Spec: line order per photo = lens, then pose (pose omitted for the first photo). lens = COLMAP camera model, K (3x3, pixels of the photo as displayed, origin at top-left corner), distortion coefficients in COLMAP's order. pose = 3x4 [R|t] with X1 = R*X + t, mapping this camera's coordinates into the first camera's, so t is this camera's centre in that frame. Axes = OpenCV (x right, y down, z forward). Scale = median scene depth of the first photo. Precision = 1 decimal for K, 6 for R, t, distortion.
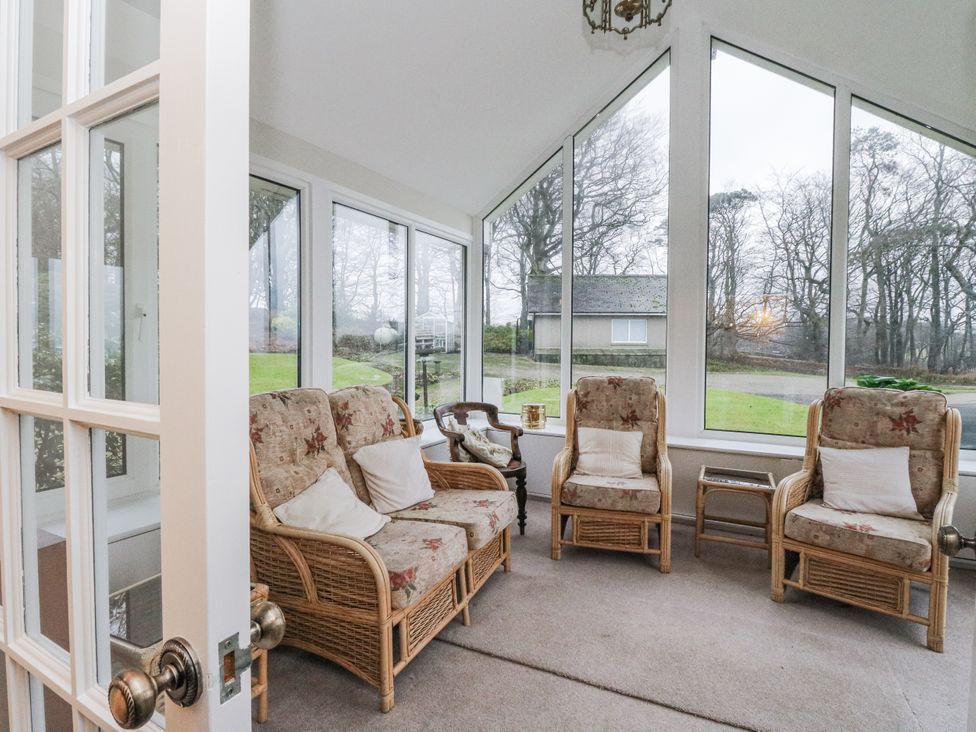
lens RADIAL K [[508.1, 0, 489.4], [0, 508.1, 356.2], [0, 0, 1]] dist [-0.000285, -0.012090]
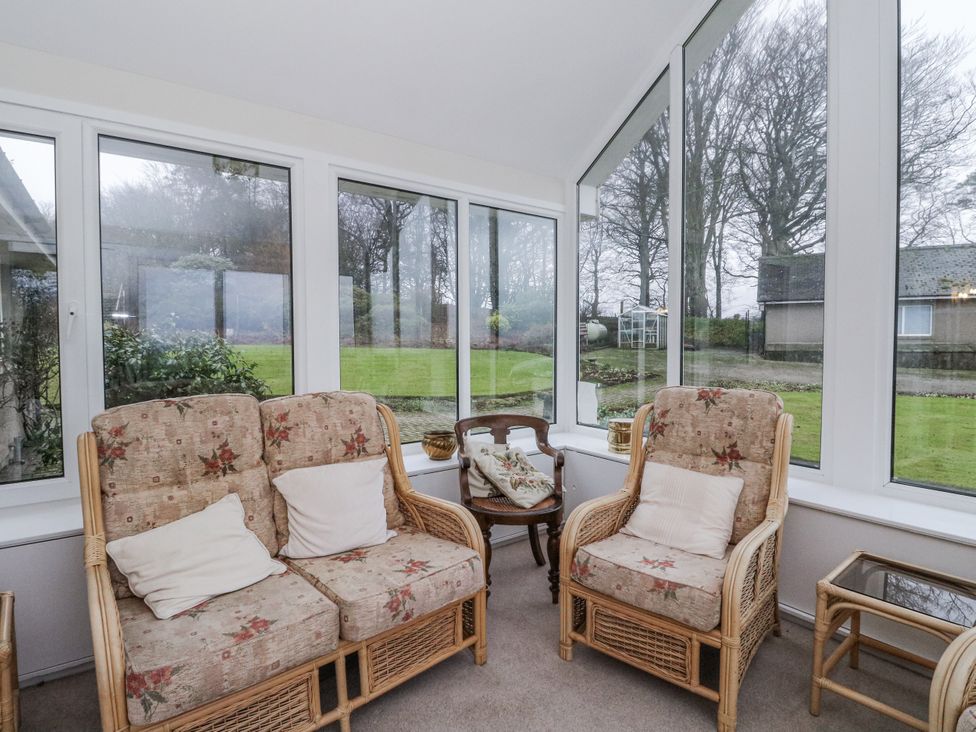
lens RADIAL K [[508.1, 0, 489.4], [0, 508.1, 356.2], [0, 0, 1]] dist [-0.000285, -0.012090]
pose [[0.904101, 0.005223, -0.427287, 0.326311], [-0.001877, 0.999964, 0.008252, -0.007323], [0.427315, -0.006658, 0.904078, 0.350797]]
